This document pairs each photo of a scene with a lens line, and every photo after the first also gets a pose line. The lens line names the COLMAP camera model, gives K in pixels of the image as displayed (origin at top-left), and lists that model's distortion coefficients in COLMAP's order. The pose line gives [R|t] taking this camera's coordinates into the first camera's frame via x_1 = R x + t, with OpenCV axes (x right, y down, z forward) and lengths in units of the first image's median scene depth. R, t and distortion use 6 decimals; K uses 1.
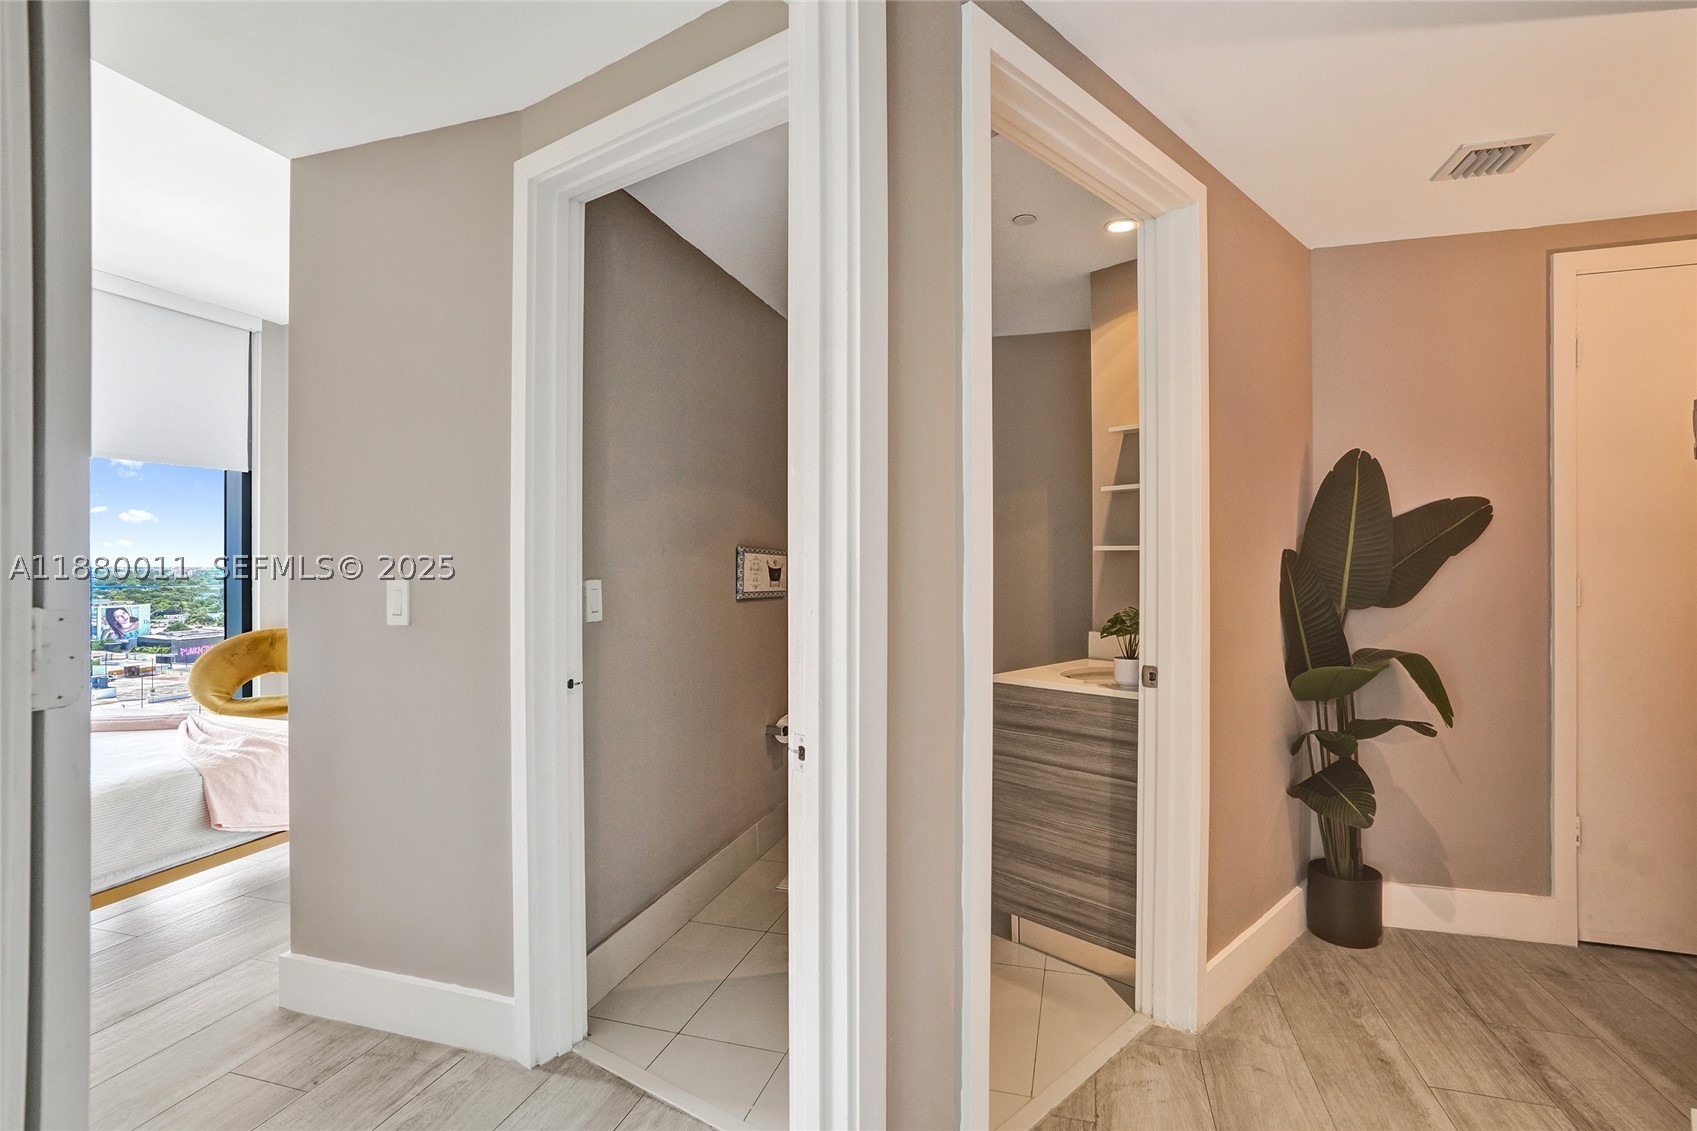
lens RADIAL K [[812.1, 0, 852.7], [0, 812.1, 561.3], [0, 0, 1]] dist [-0.056795, 0.027610]
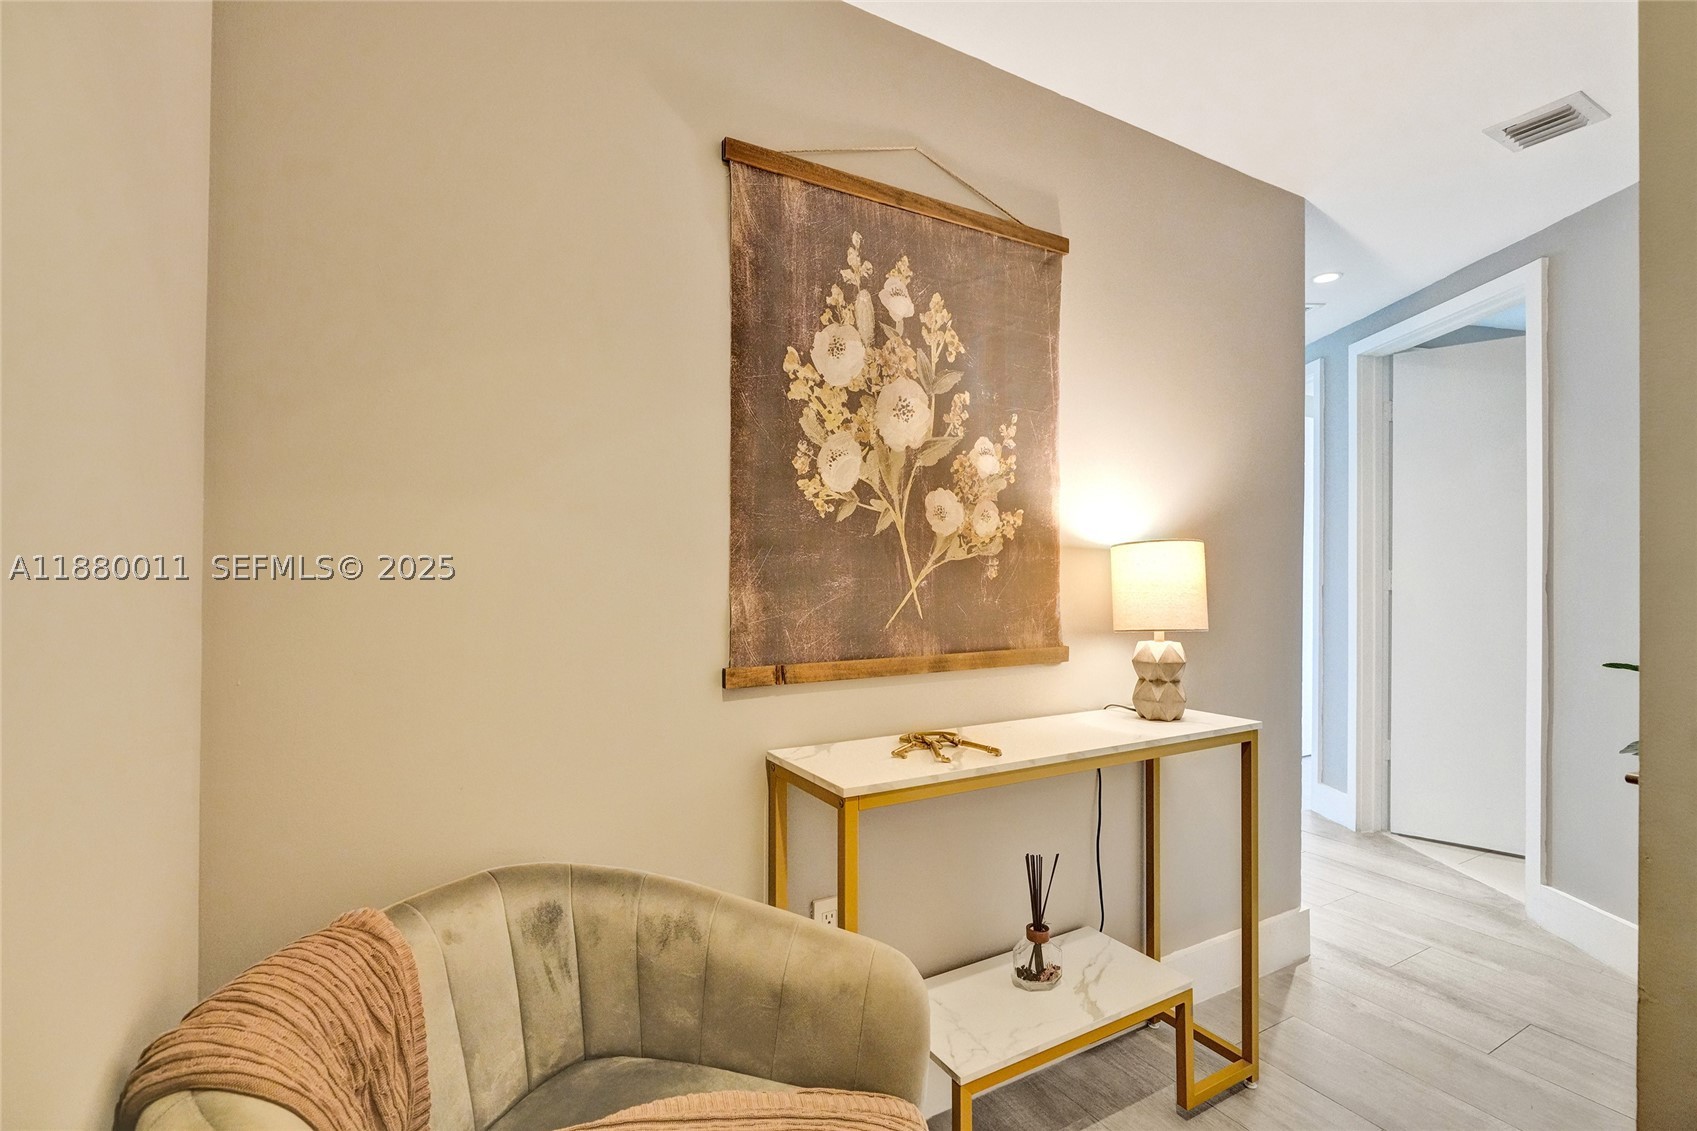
lens RADIAL K [[812.1, 0, 852.7], [0, 812.1, 561.3], [0, 0, 1]] dist [-0.056795, 0.027610]
pose [[-0.678579, -0.003957, -0.734516, 2.215797], [0.001809, 0.999973, -0.007058, 0.013706], [0.734525, -0.006119, -0.678554, 1.107784]]
